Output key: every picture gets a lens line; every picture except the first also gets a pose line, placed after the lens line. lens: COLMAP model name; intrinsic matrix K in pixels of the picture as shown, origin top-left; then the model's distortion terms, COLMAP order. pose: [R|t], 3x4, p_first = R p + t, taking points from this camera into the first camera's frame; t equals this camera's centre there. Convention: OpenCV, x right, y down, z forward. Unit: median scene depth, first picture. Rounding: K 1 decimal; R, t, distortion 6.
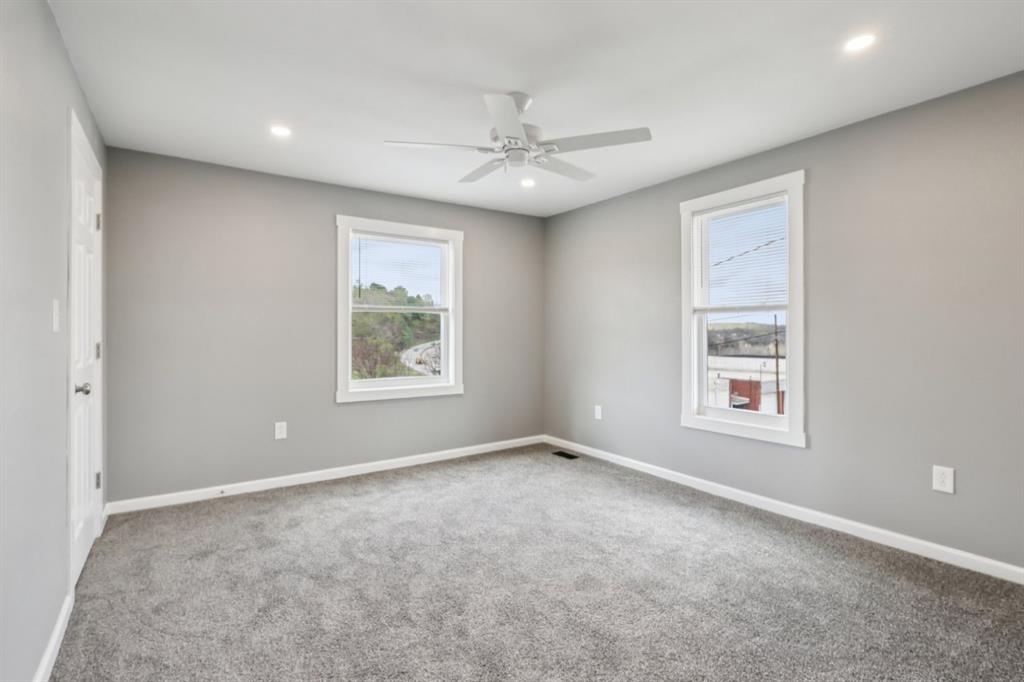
lens RADIAL K [[483.9, 0, 506.8], [0, 483.9, 336.4], [0, 0, 1]] dist [-0.013074, 0.004345]
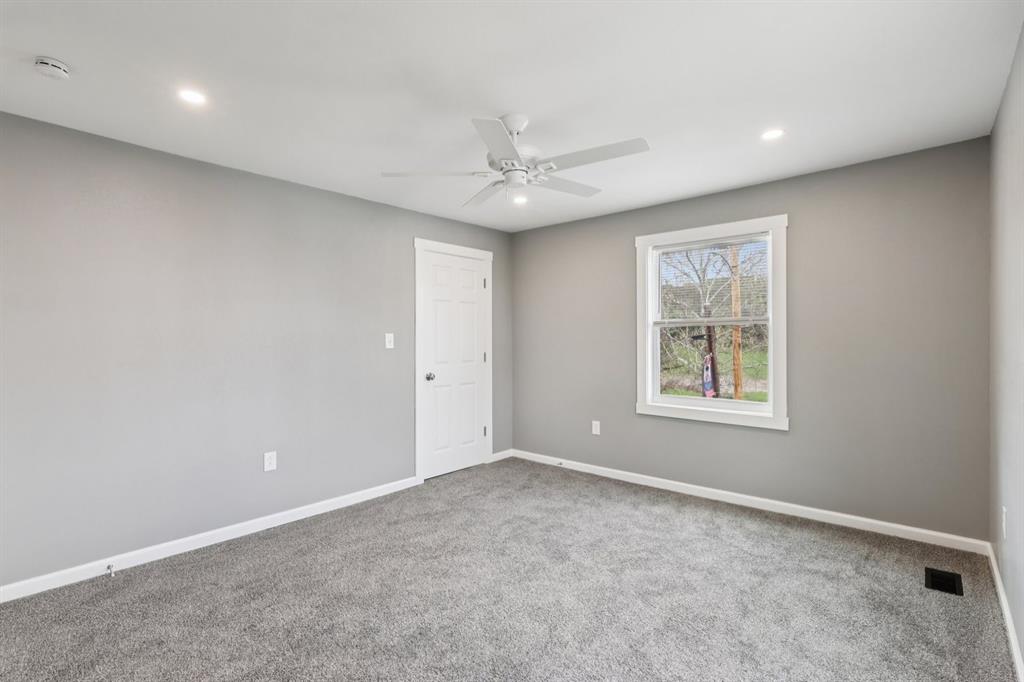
lens RADIAL K [[483.9, 0, 509.1], [0, 483.9, 343.6], [0, 0, 1]] dist [-0.013074, 0.004345]
pose [[0.231435, 0.011772, -0.972779, 0.636483], [-0.000697, 0.999929, 0.011934, -0.029654], [0.972850, -0.002084, 0.231426, 0.488750]]
